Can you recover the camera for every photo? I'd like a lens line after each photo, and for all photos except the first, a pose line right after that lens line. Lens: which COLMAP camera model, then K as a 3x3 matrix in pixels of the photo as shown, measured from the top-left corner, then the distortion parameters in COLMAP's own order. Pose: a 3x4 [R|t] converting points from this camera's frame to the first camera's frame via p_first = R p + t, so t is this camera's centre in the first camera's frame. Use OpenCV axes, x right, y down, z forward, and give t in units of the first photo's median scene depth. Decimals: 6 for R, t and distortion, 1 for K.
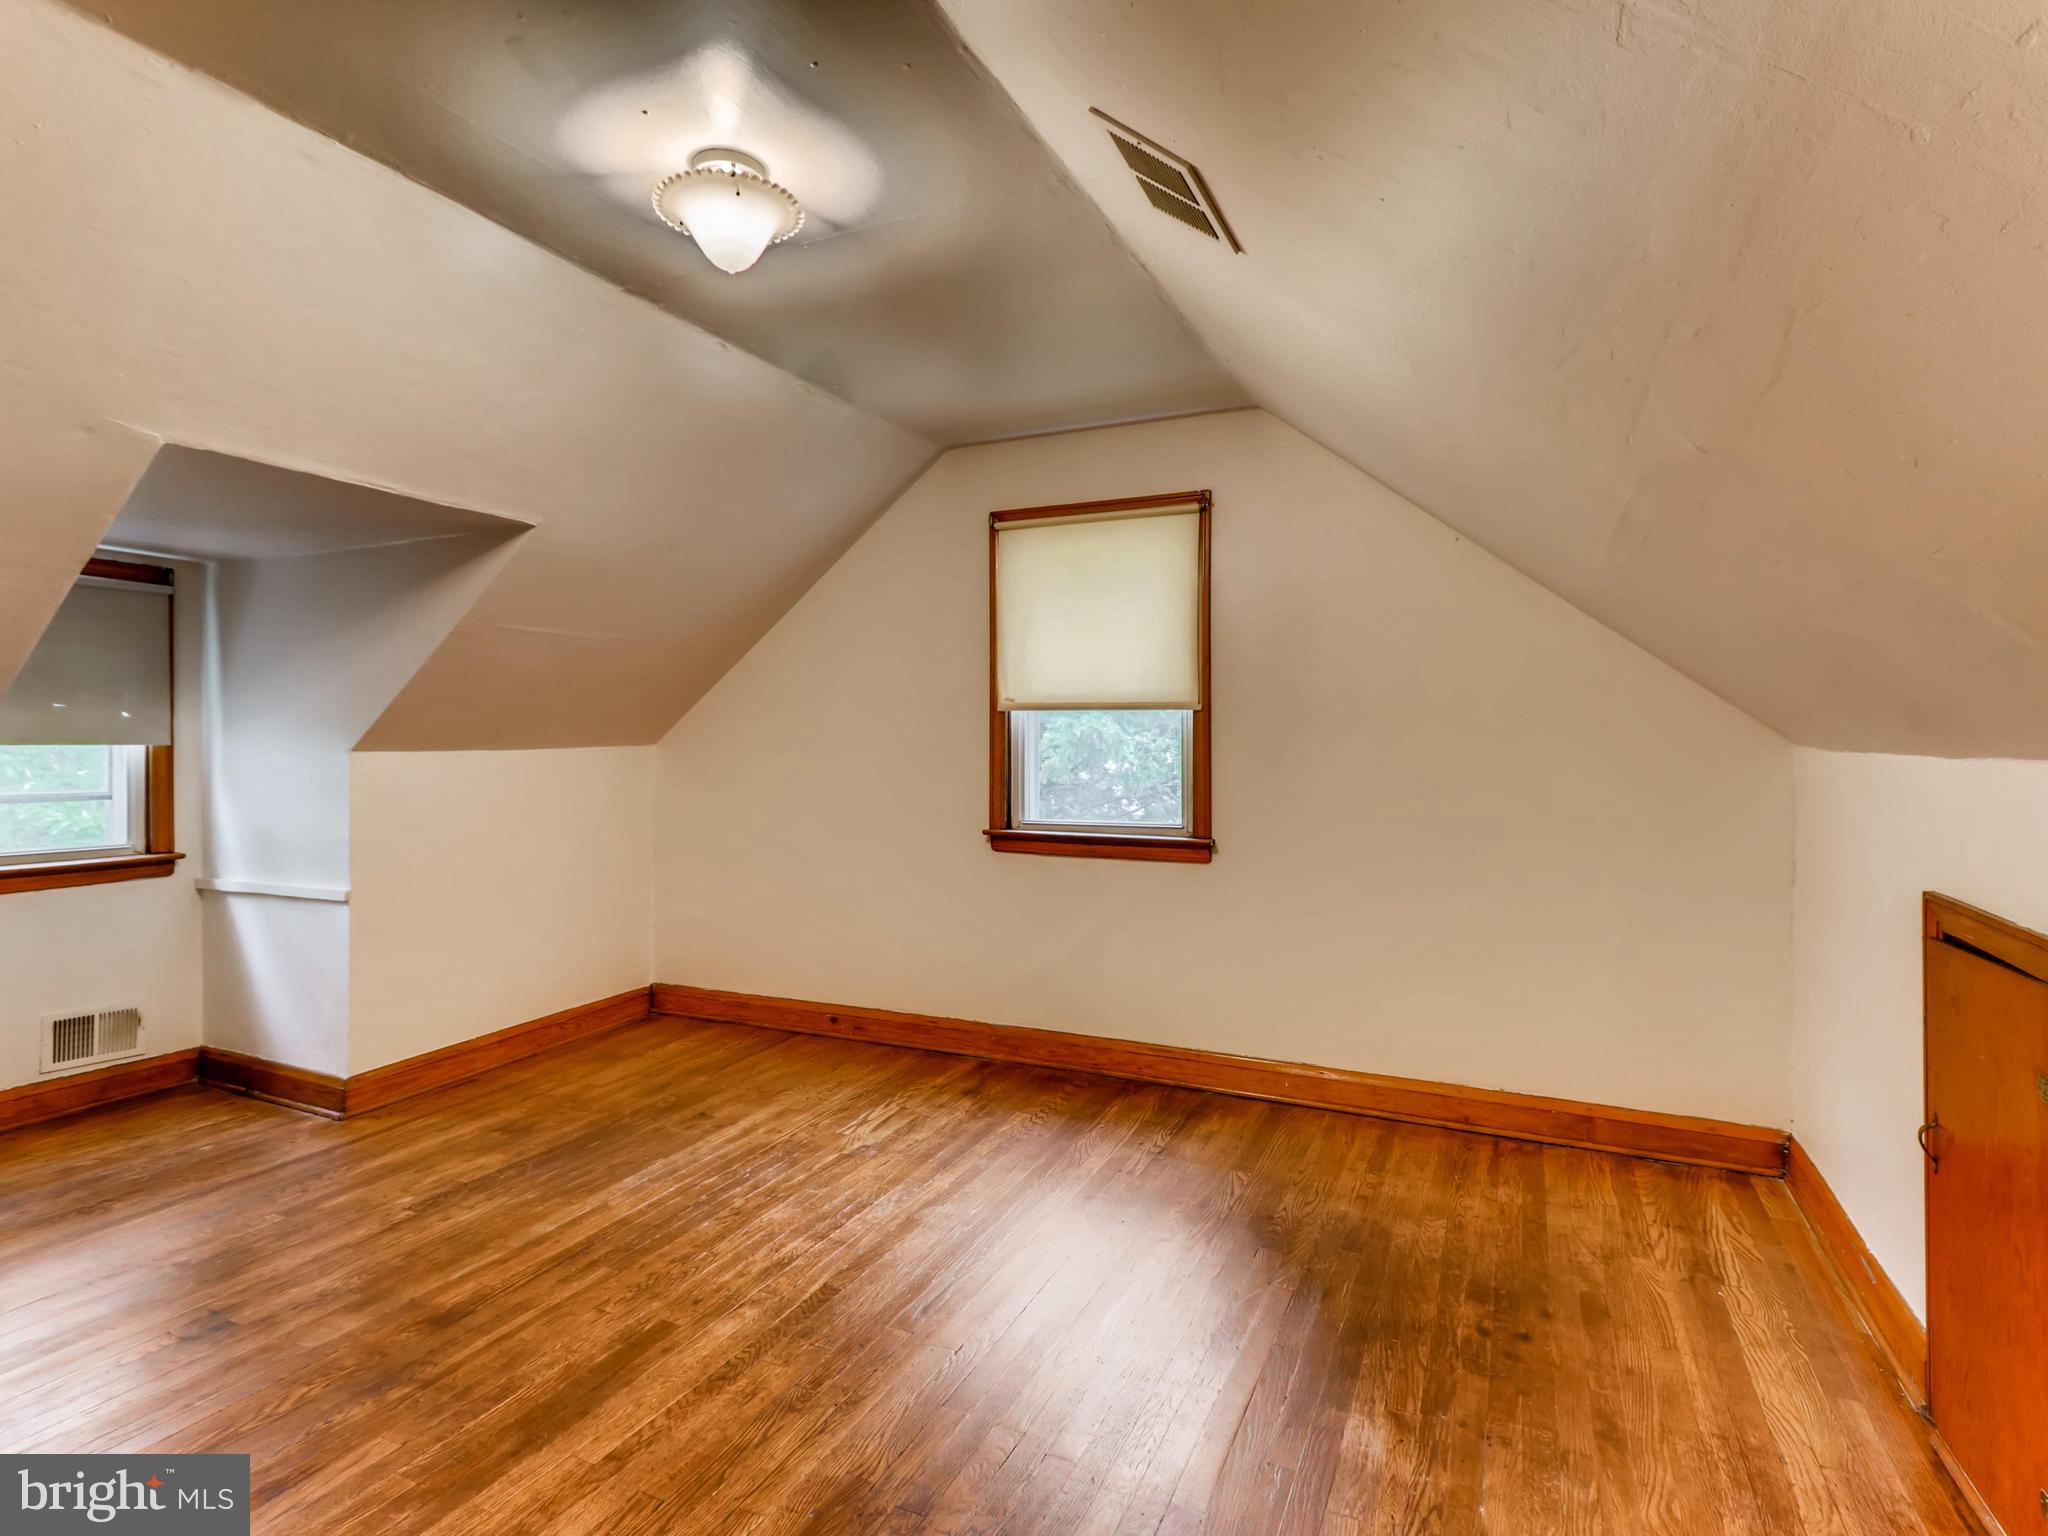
lens RADIAL K [[1062.1, 0, 1024.0], [0, 1062.1, 768.0], [0, 0, 1]] dist [0.021426, -0.016656]
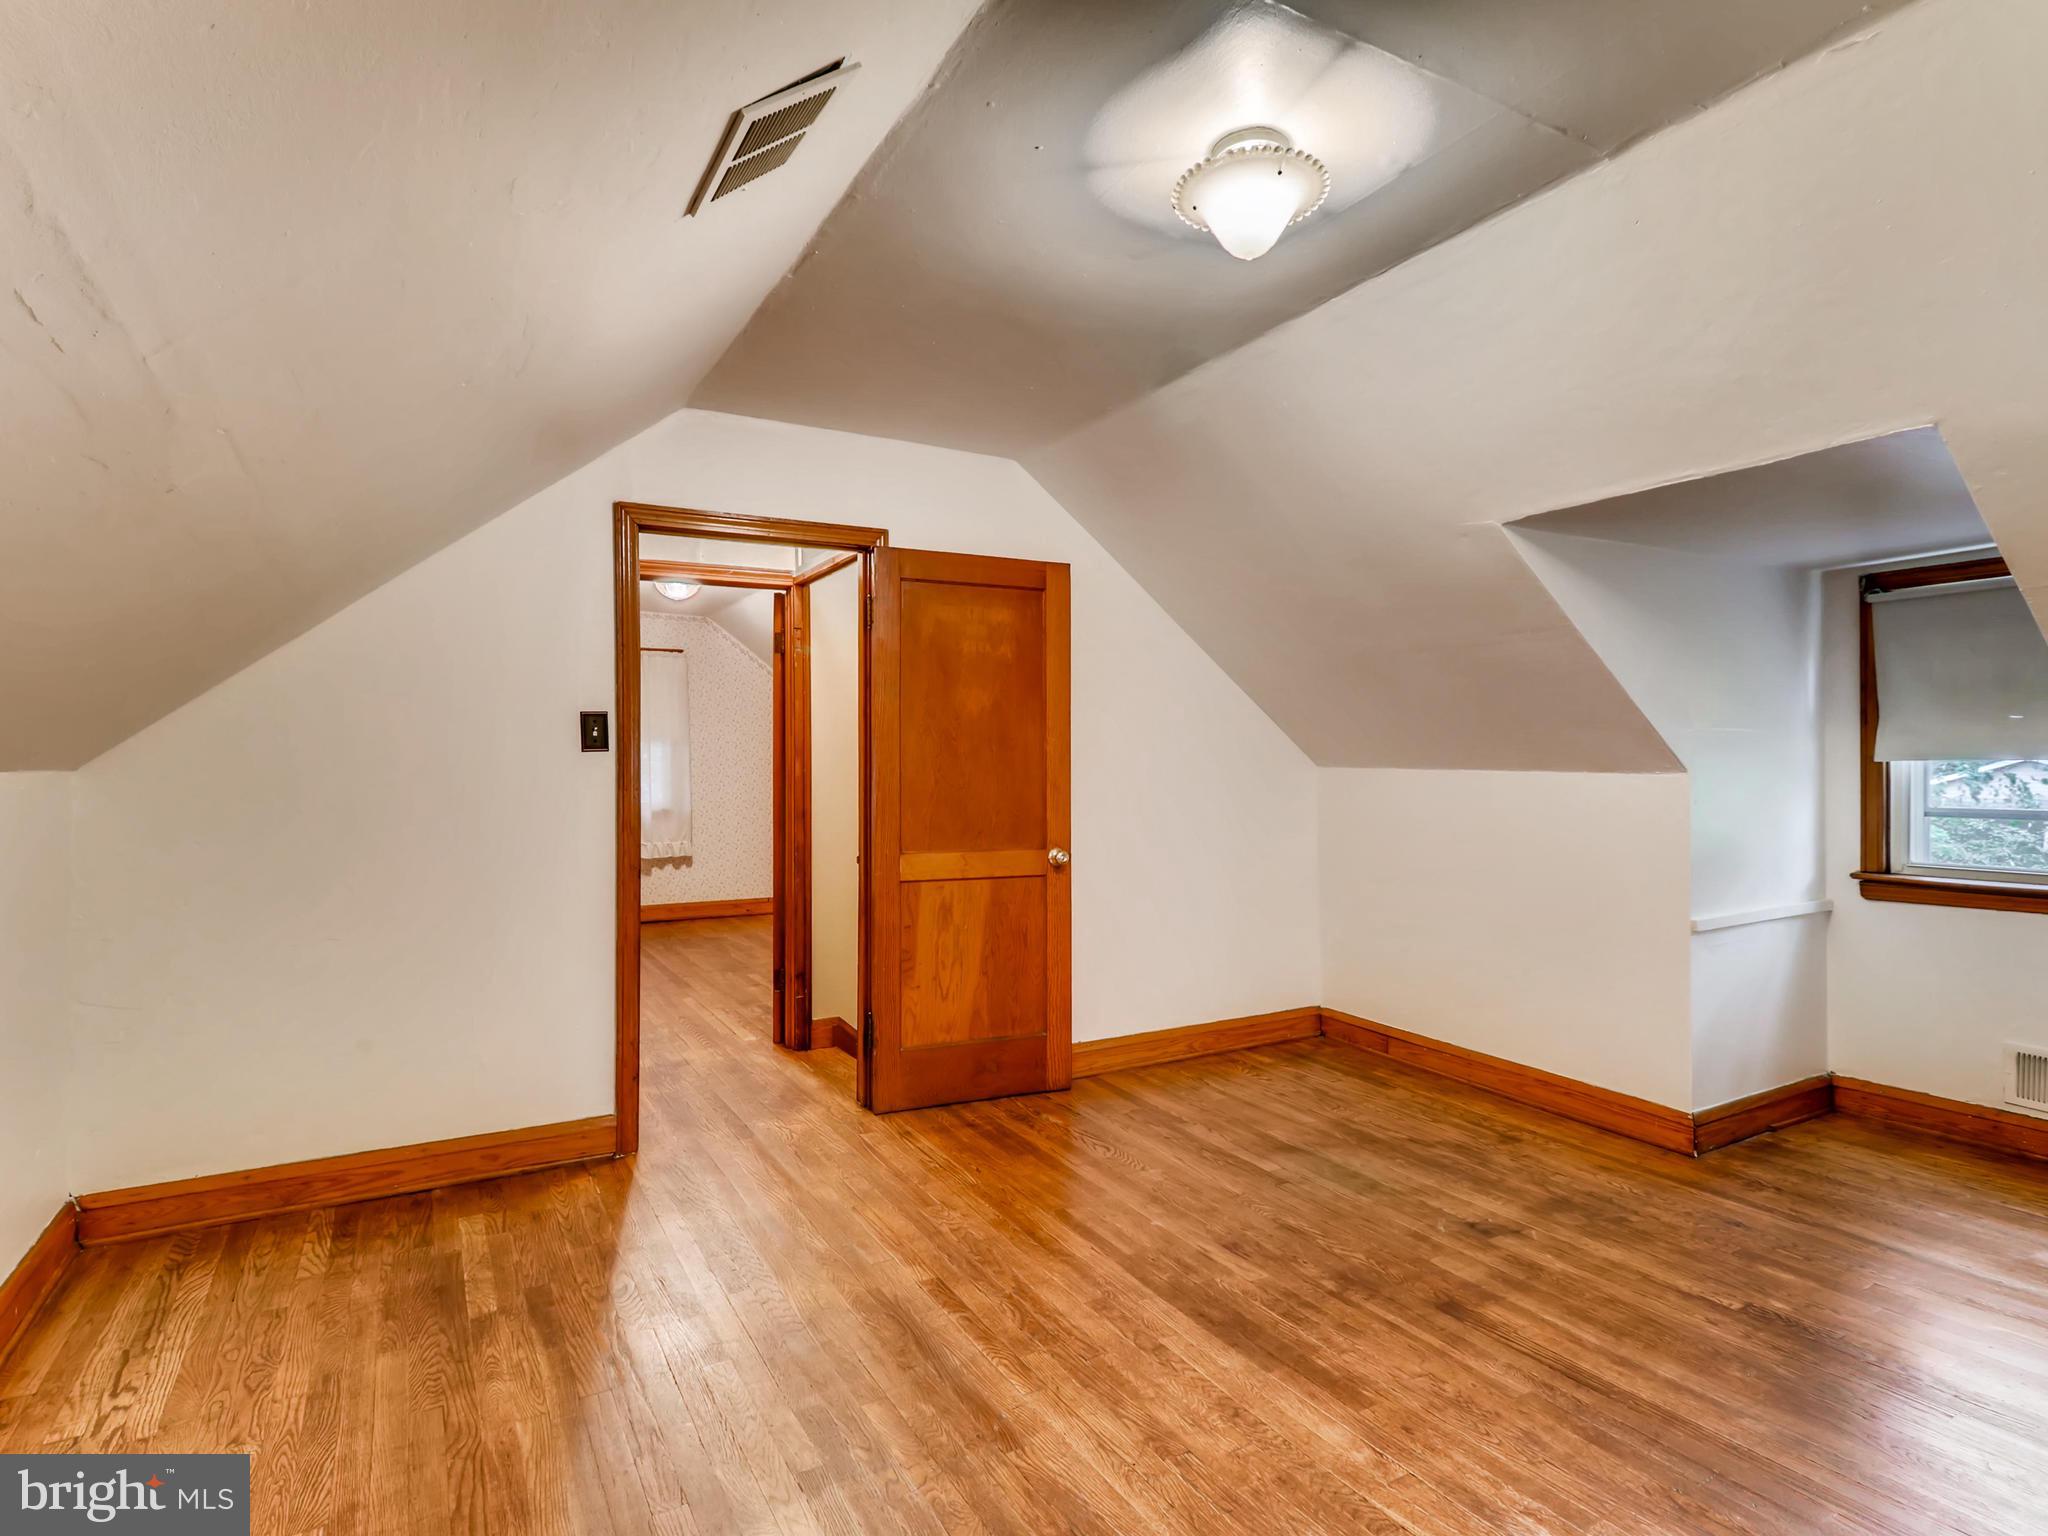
lens RADIAL K [[1071.2, 0, 1038.1], [0, 1071.2, 760.5], [0, 0, 1]] dist [0.023106, -0.016629]
pose [[-0.571117, -0.001992, -0.820866, 0.585362], [-0.011531, 0.999918, 0.005596, -0.026652], [0.820787, 0.012661, -0.571093, 1.308681]]
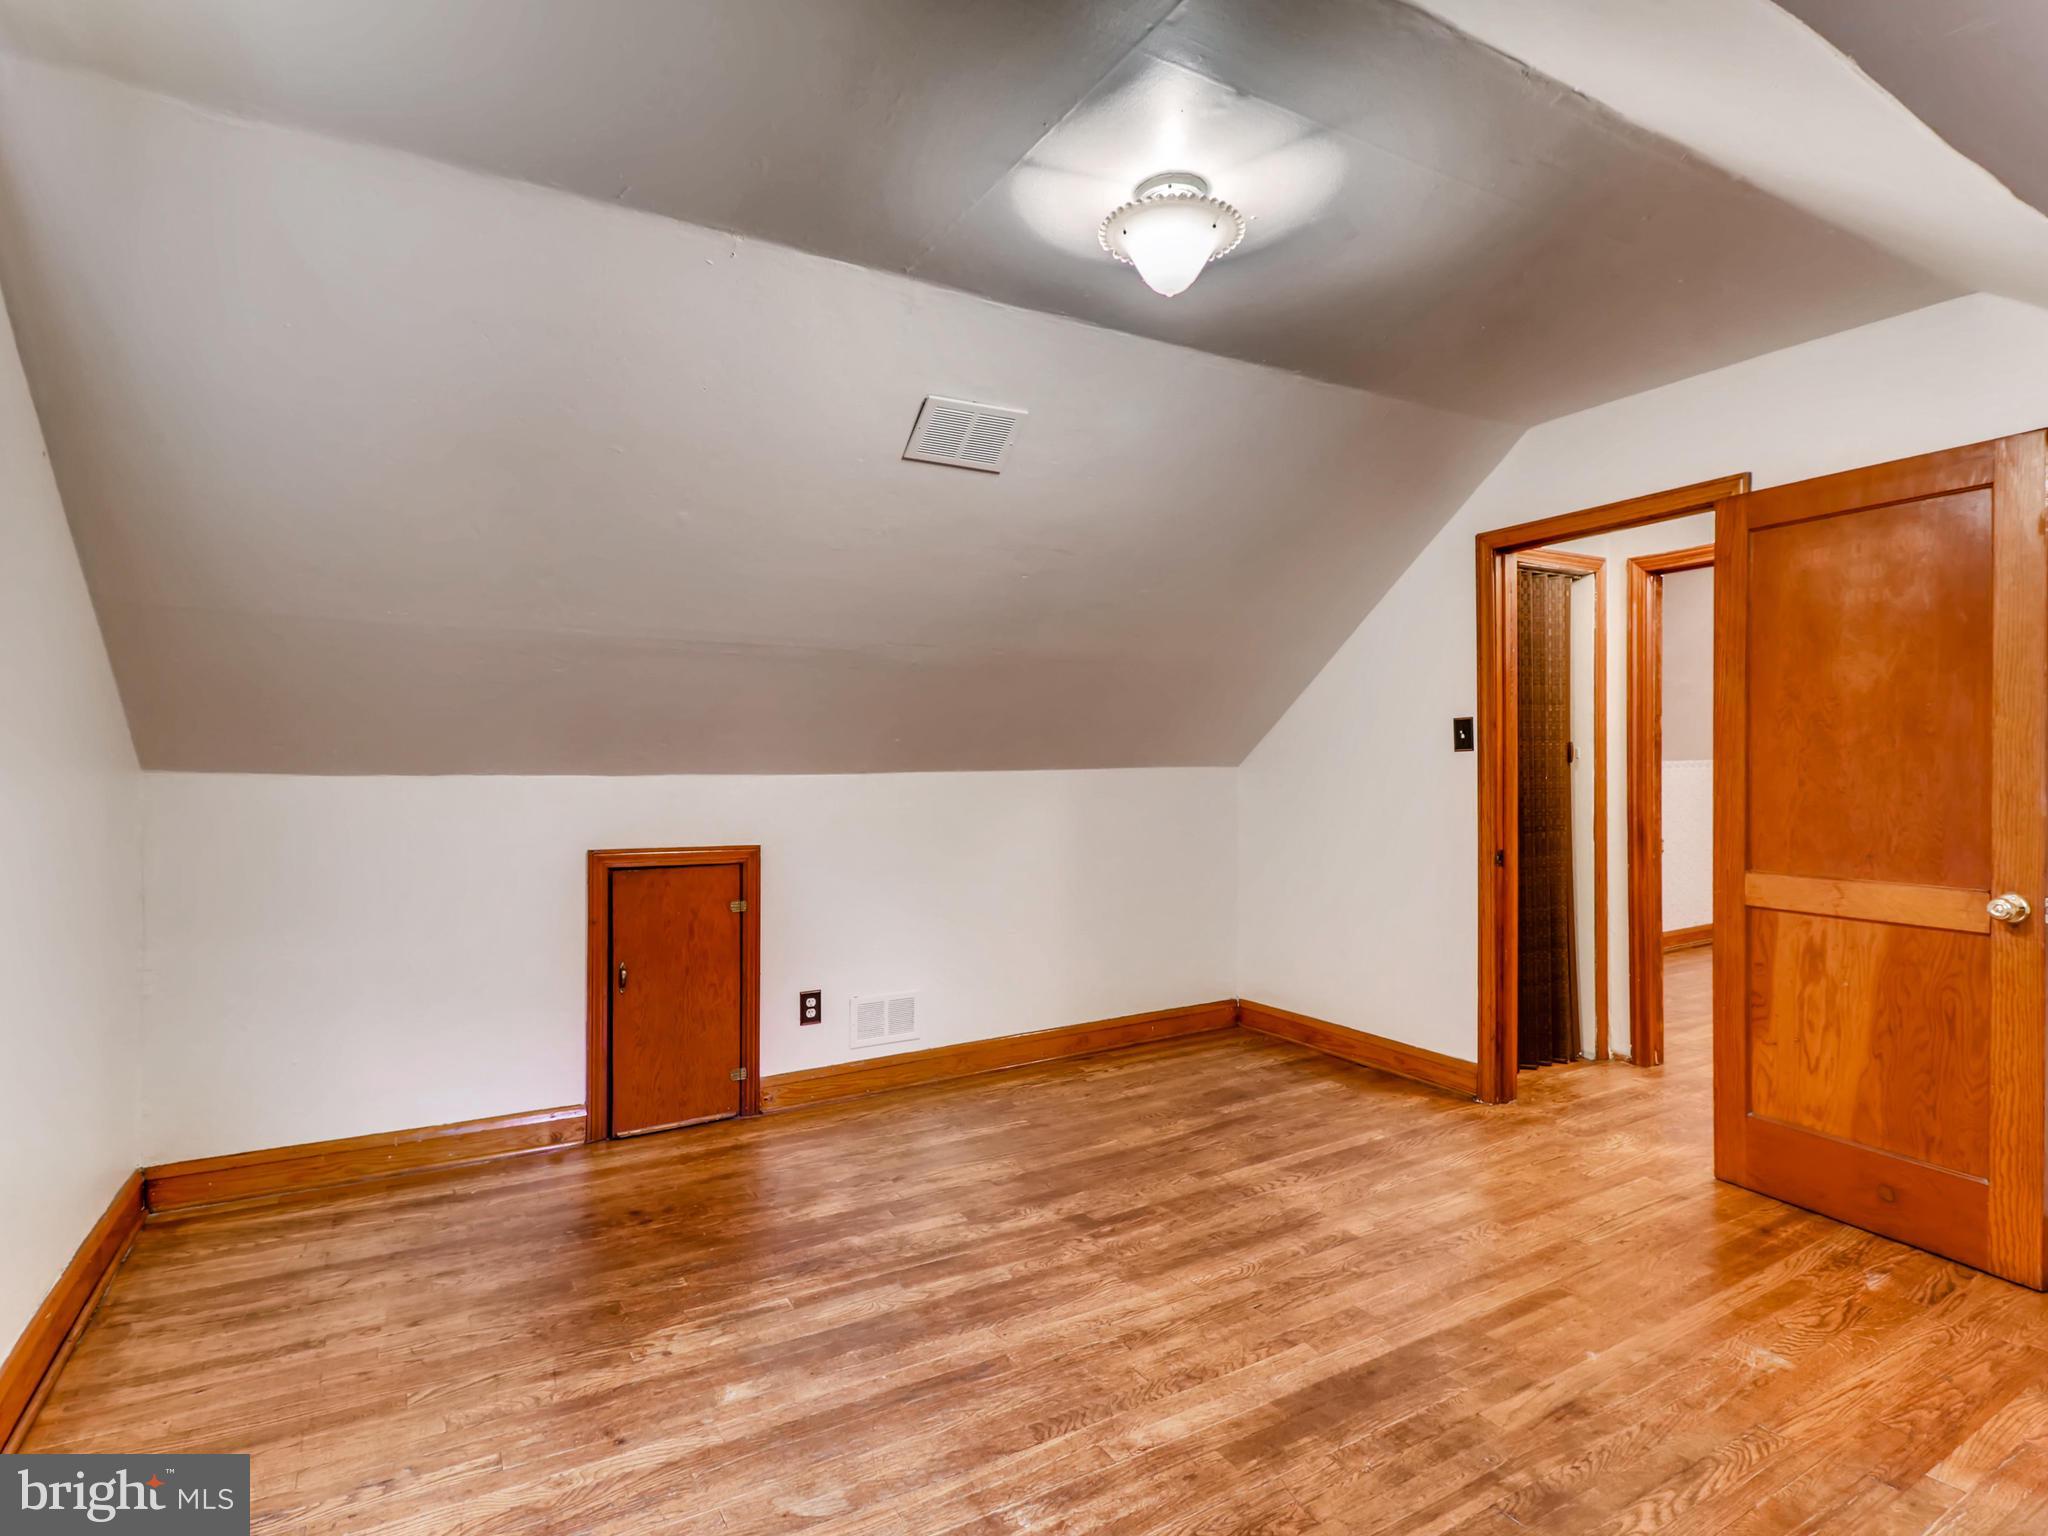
lens RADIAL K [[1071.2, 0, 1038.1], [0, 1071.2, 760.5], [0, 0, 1]] dist [0.023106, -0.016629]
pose [[-0.833181, 0.008097, 0.552941, -0.691699], [0.016538, 0.999810, 0.010279, -0.038089], [-0.552753, 0.017709, -0.833157, 1.809567]]
